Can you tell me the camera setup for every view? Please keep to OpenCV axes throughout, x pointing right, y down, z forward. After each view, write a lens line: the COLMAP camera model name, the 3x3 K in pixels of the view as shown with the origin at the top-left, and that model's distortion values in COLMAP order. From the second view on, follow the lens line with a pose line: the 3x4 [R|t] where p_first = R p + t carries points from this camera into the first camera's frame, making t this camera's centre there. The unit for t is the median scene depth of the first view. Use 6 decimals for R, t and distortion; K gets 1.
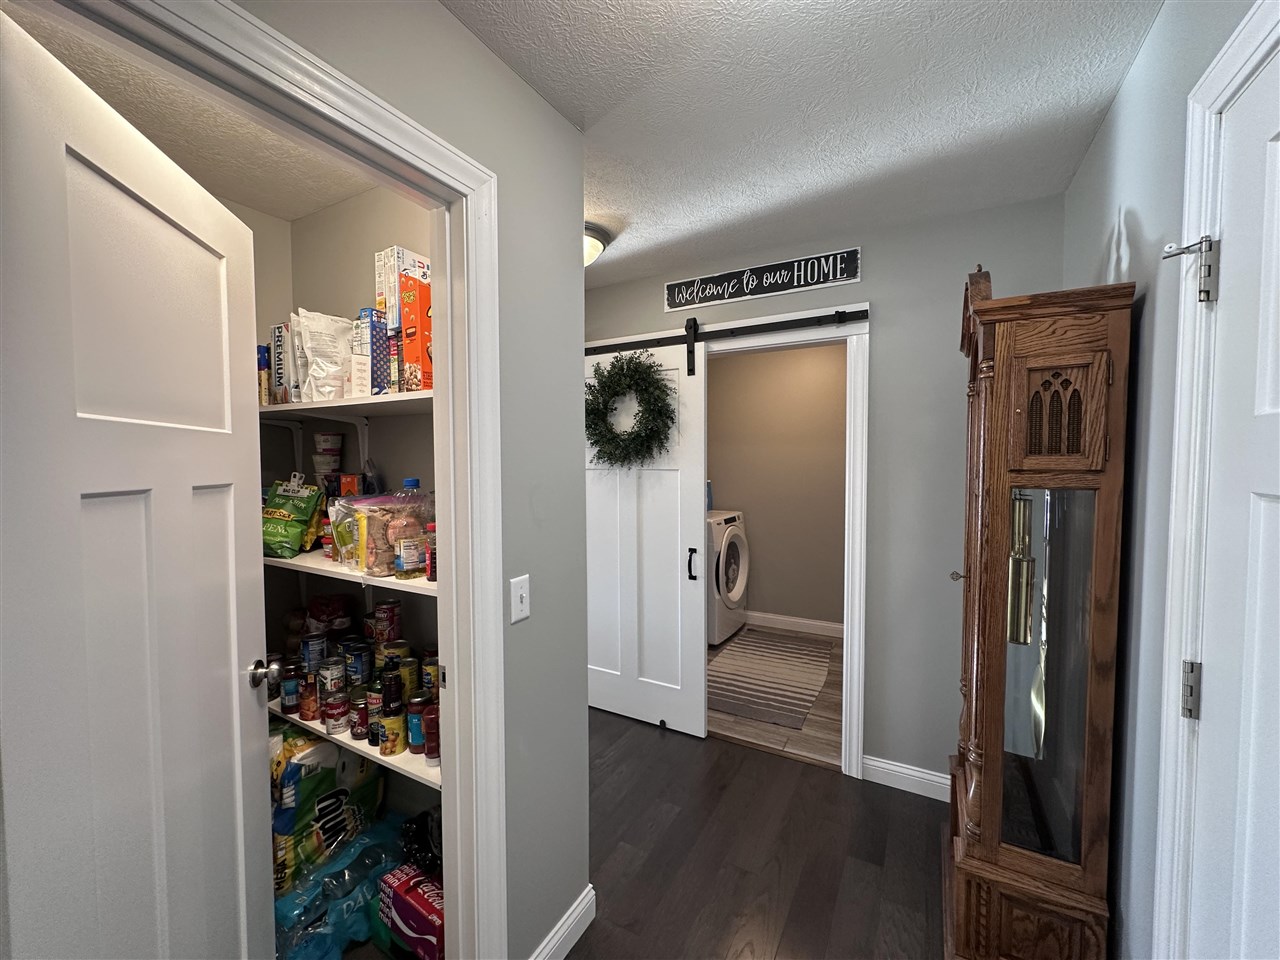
lens RADIAL K [[511.4, 0, 640.0], [0, 511.4, 480.0], [0, 0, 1]] dist [-0.000739, -0.000001]
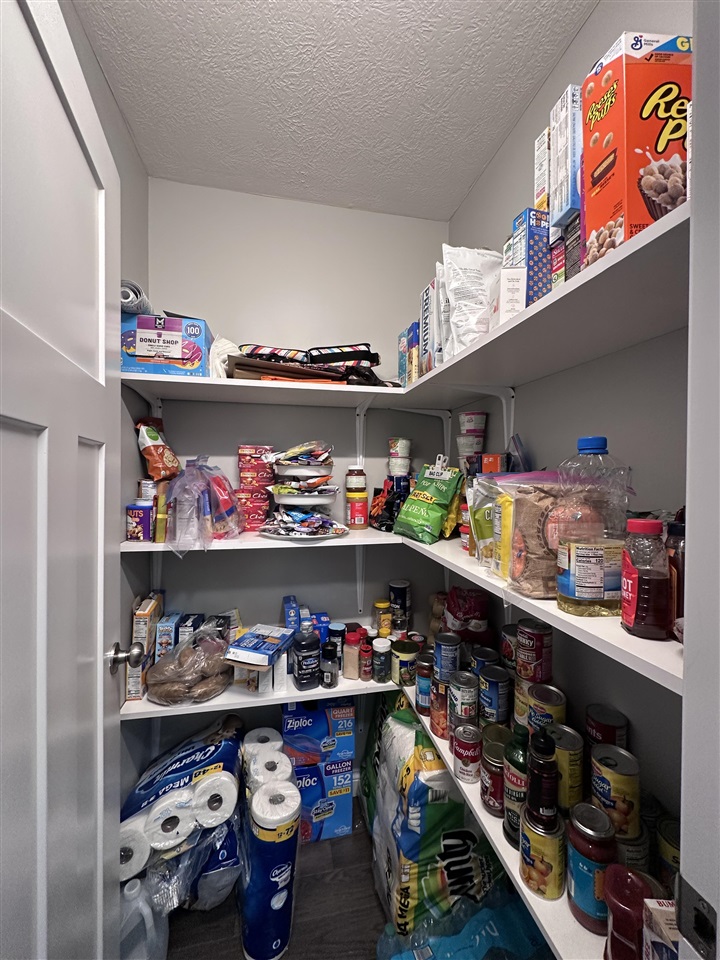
lens RADIAL K [[383.6, 0, 360.0], [0, 383.6, 480.0], [0, 0, 1]] dist [-0.000739, -0.000001]
pose [[0.661443, 0.018170, -0.749775, -0.267440], [-0.039665, 0.999155, -0.010778, 0.053392], [0.748946, 0.036869, 0.661605, 0.473976]]
